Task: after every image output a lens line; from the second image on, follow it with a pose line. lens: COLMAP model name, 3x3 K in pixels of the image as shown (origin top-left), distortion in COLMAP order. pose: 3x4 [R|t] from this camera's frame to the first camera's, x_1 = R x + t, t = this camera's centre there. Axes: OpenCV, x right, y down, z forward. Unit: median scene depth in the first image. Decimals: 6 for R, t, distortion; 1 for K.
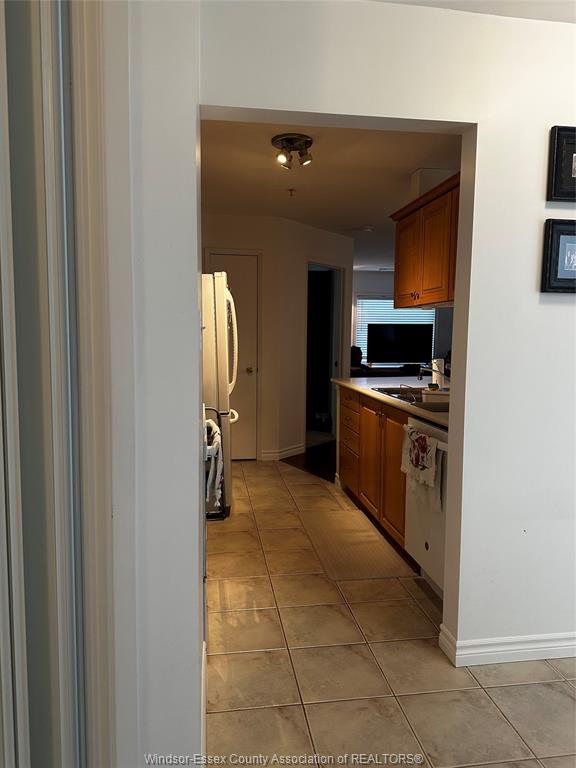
lens RADIAL K [[542.8, 0, 284.1], [0, 542.8, 374.6], [0, 0, 1]] dist [0.047450, -0.062889]
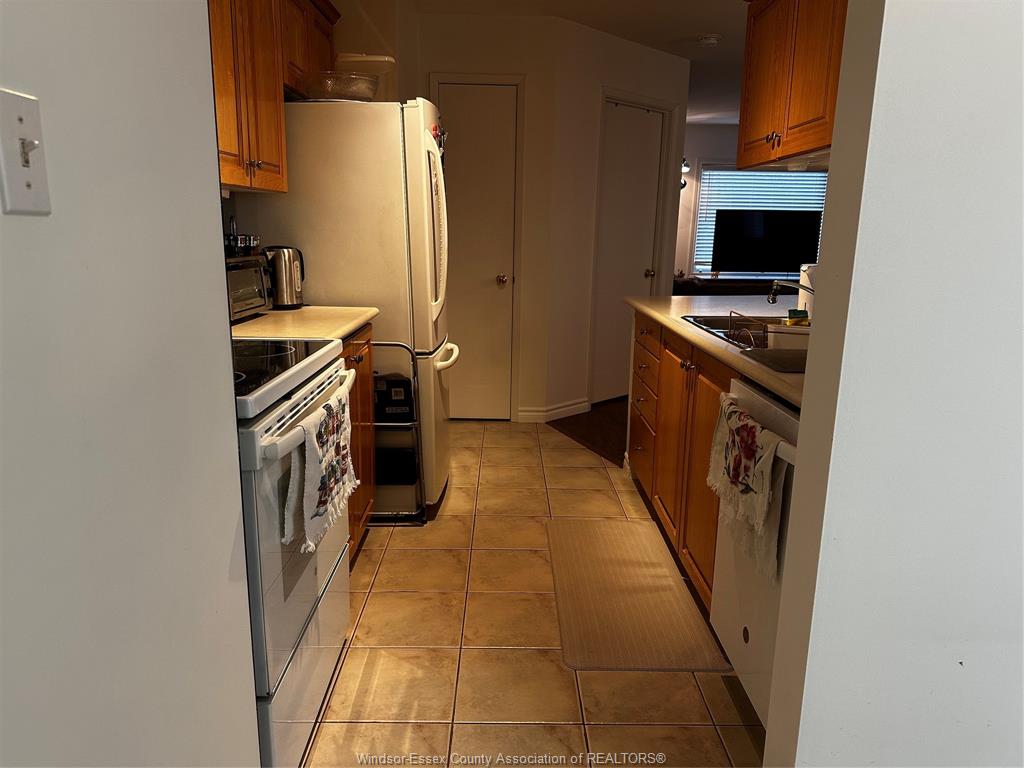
lens RADIAL K [[723.8, 0, 507.6], [0, 723.8, 386.7], [0, 0, 1]] dist [0.047450, -0.062889]
pose [[0.990366, 0.037534, -0.133287, 0.110288], [-0.018935, 0.990229, 0.138158, -0.003113], [0.137171, -0.134303, 0.981400, 0.302024]]
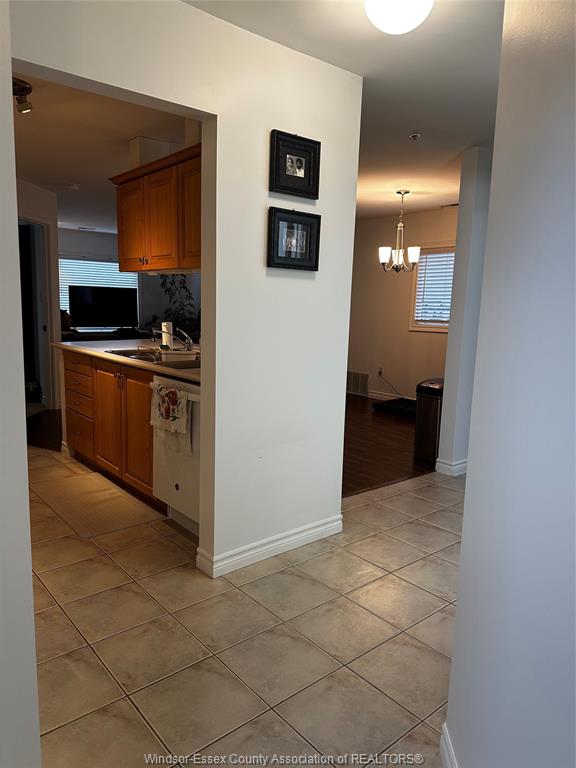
lens RADIAL K [[542.8, 0, 293.6], [0, 542.8, 374.8], [0, 0, 1]] dist [0.047450, -0.062889]
pose [[0.842881, -0.059038, 0.534852, -0.112074], [0.024158, 0.997113, 0.071993, 0.005346], [-0.537558, -0.047760, 0.841873, -0.059794]]
